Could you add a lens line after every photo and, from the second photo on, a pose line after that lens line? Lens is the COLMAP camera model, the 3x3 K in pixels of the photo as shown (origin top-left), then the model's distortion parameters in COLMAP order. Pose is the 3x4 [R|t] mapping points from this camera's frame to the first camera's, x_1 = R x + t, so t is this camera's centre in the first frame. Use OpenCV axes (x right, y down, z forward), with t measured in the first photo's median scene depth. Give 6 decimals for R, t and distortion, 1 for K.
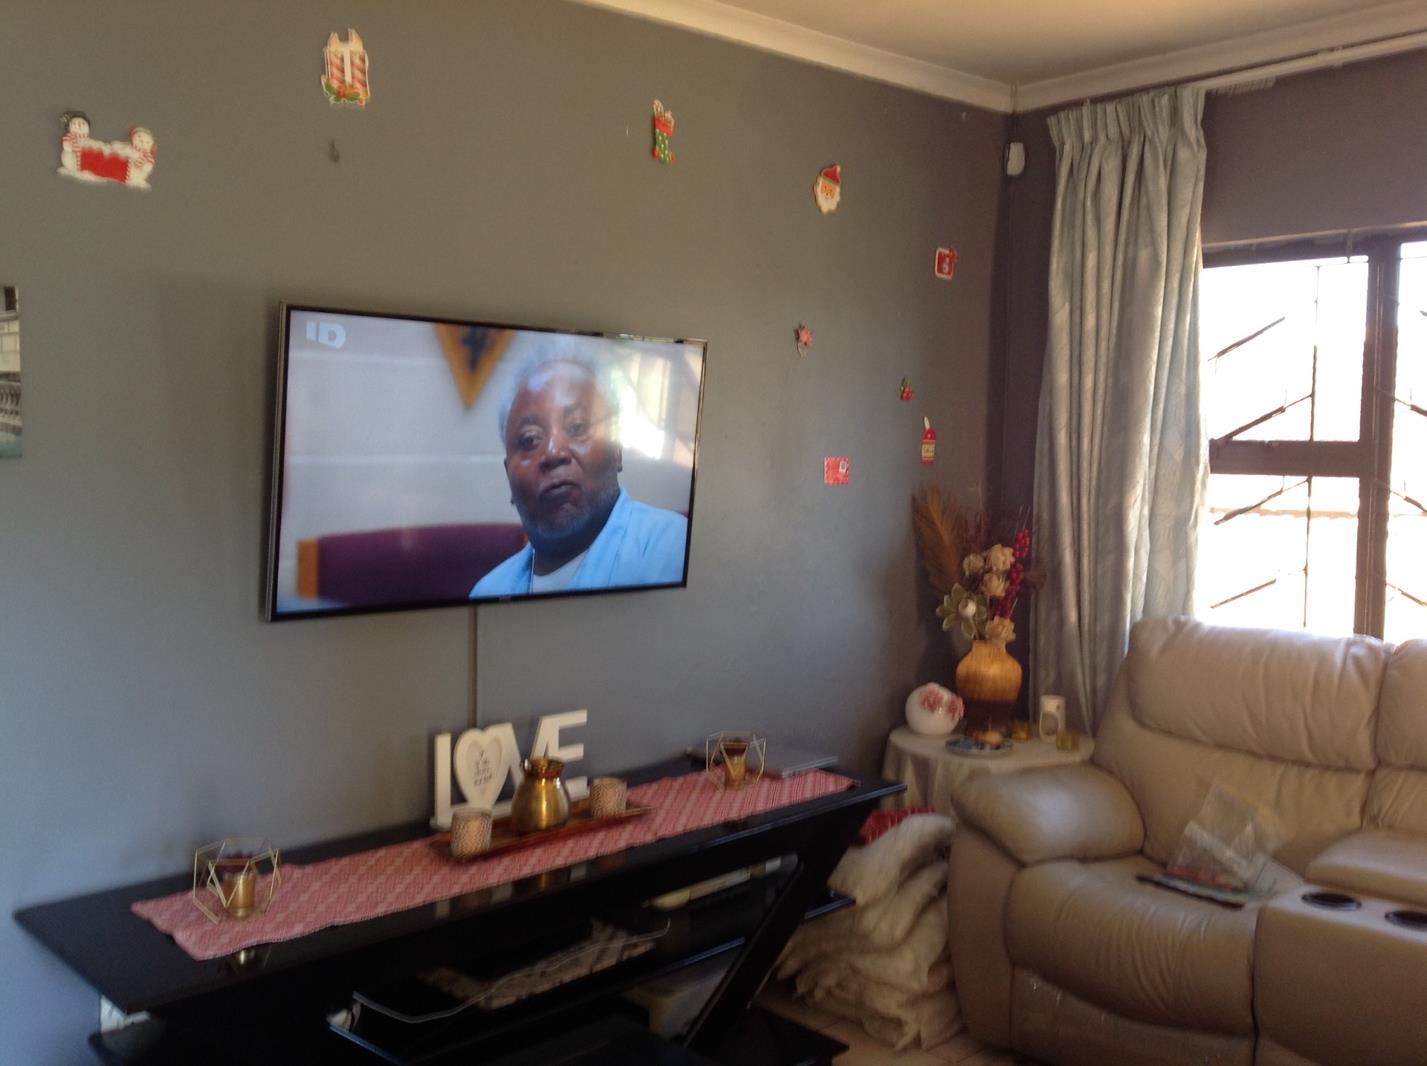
lens RADIAL K [[1322.7, 0, 713.5], [0, 1322.7, 533.0], [0, 0, 1]] dist [0.131034, -0.283439]
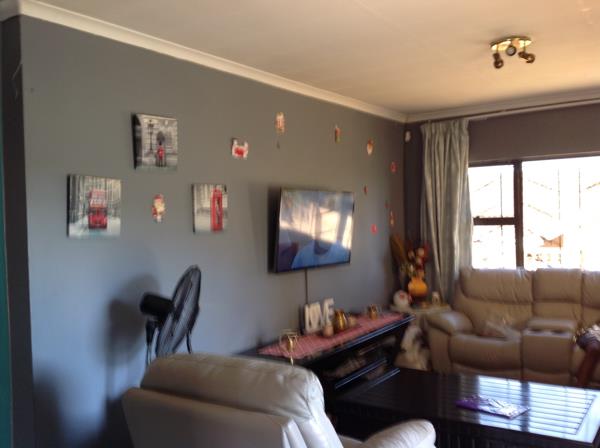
lens RADIAL K [[556.1, 0, 300.0], [0, 556.1, 224.0], [0, 0, 1]] dist [0.131034, -0.283439]
pose [[0.972278, -0.038345, 0.230663, -0.427321], [0.054449, 0.996472, -0.063859, 0.021135], [-0.227401, 0.074649, 0.970936, -0.343717]]
